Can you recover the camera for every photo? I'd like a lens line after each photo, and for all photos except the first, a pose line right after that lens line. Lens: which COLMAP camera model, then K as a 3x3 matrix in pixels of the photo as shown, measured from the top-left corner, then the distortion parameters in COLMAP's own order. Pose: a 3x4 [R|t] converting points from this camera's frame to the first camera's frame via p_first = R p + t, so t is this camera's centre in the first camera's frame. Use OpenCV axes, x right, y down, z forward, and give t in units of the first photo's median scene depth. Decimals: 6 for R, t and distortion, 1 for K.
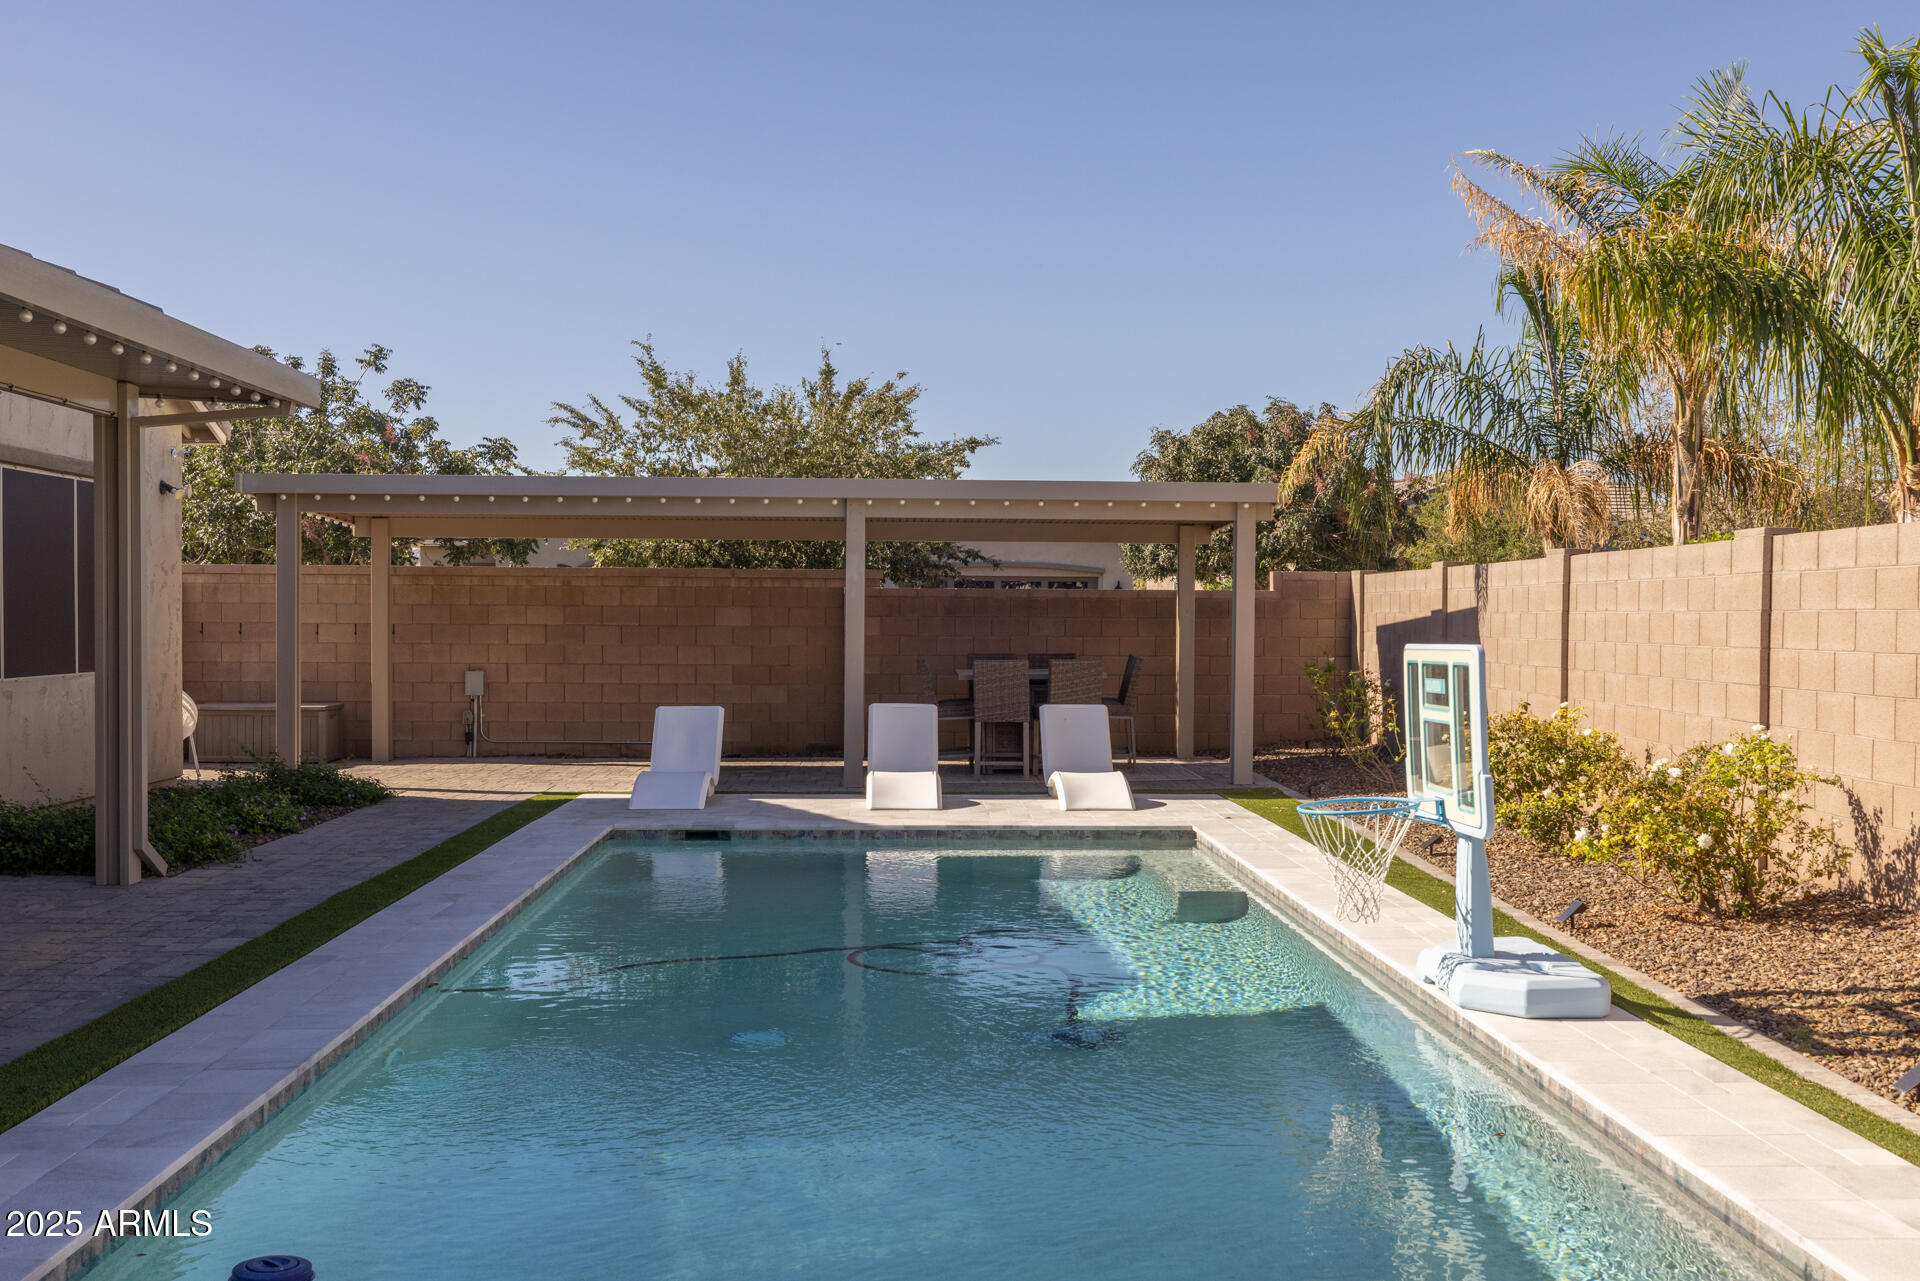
lens RADIAL K [[1873.7, 0, 960.0], [0, 1873.7, 640.5], [0, 0, 1]] dist [0.006299, 0.009959]
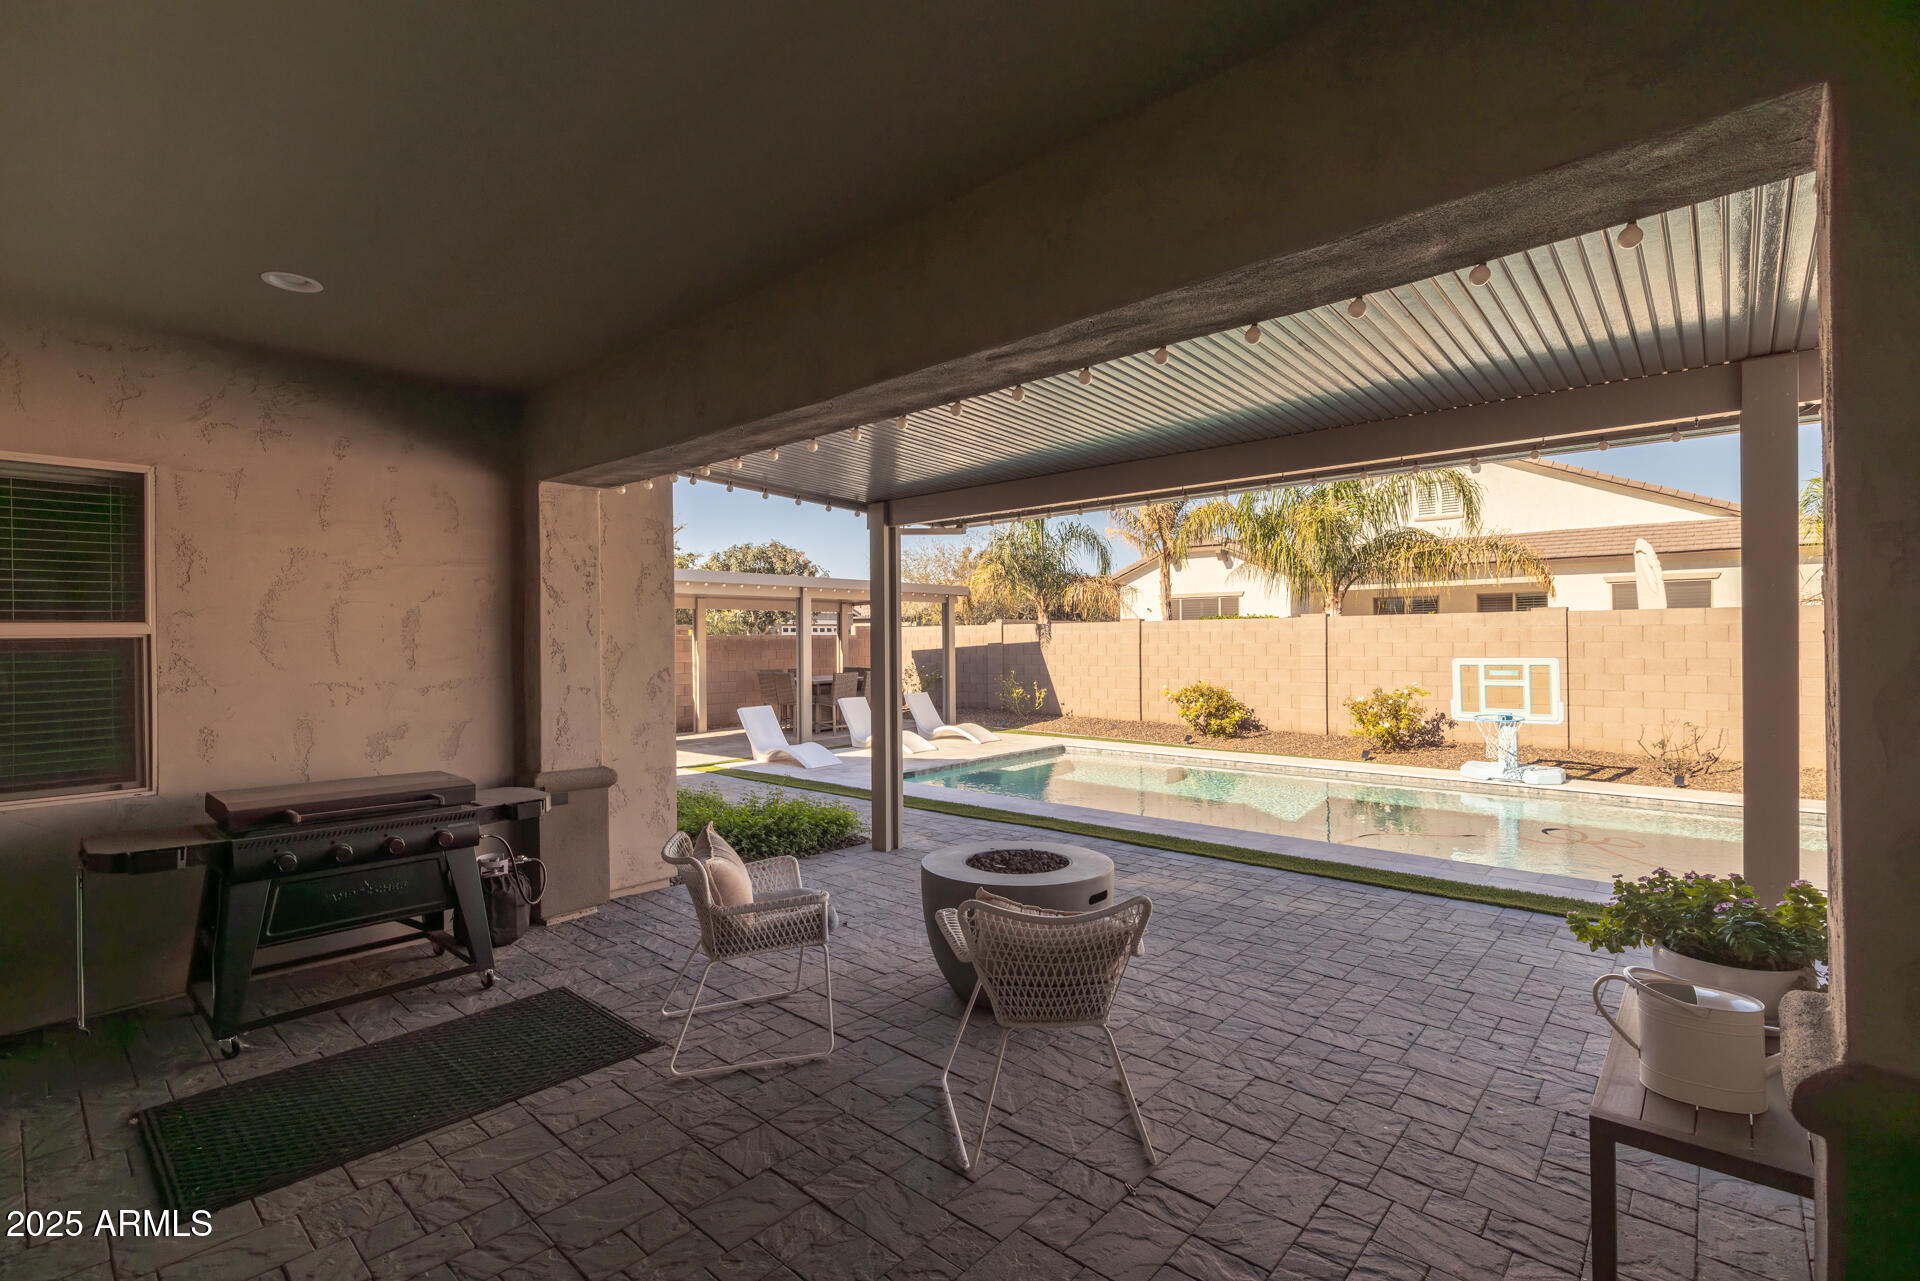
lens RADIAL K [[868.0, 0, 931.1], [0, 868.0, 629.8], [0, 0, 1]] dist [0.000599, 0.000062]
pose [[0.709336, -0.003070, 0.704864, -0.470686], [0.021622, 0.999615, -0.017406, -0.013334], [-0.704539, 0.027587, 0.709129, 0.251398]]
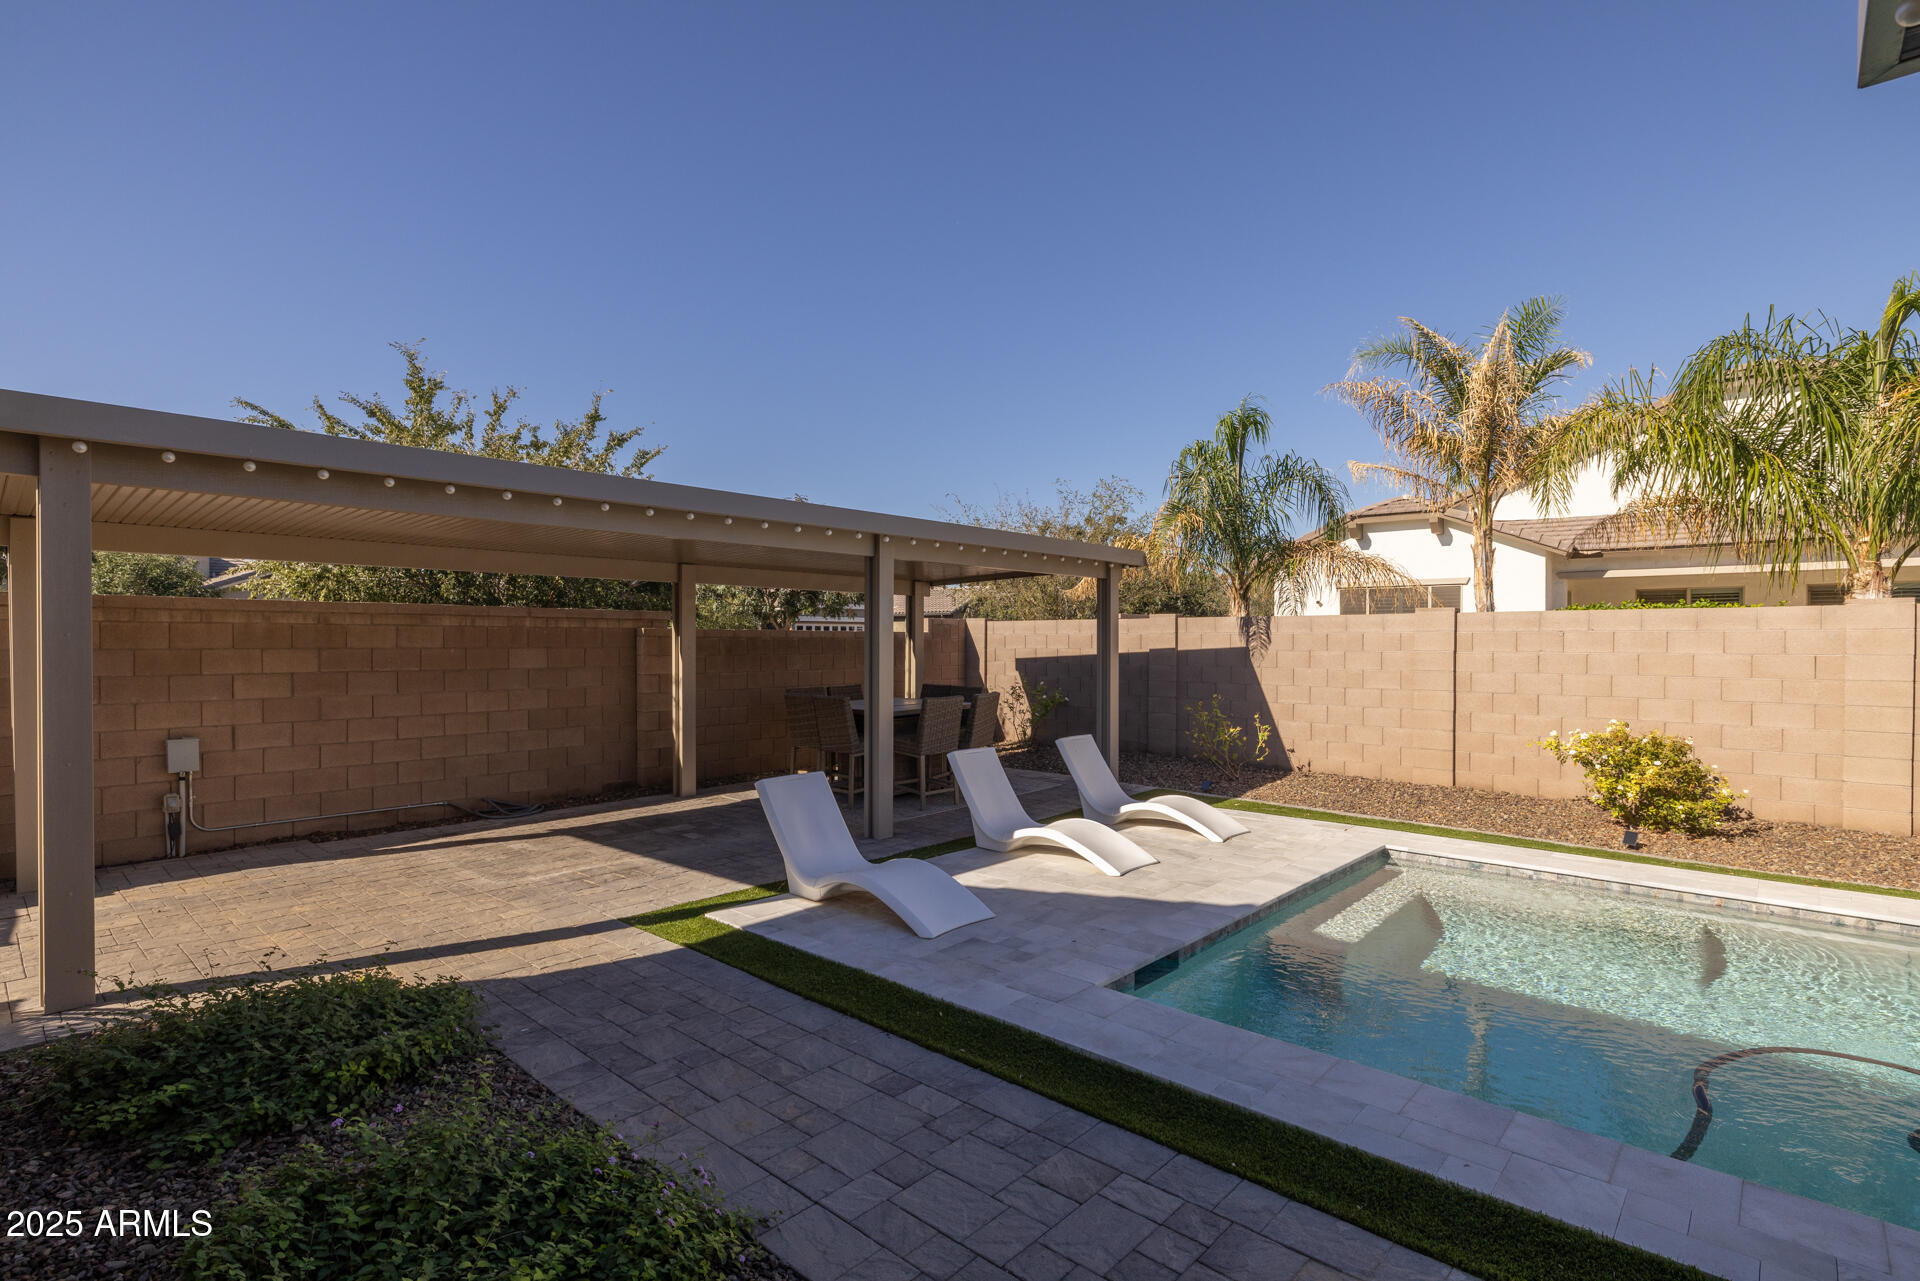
lens RADIAL K [[924.8, 0, 960.0], [0, 924.8, 640.5], [0, 0, 1]] dist [-0.000254, 0.000400]
pose [[0.699094, -0.004072, 0.715018, -0.304333], [0.012129, 0.999907, -0.006164, -0.016365], [-0.714927, 0.012982, 0.699079, 0.525099]]
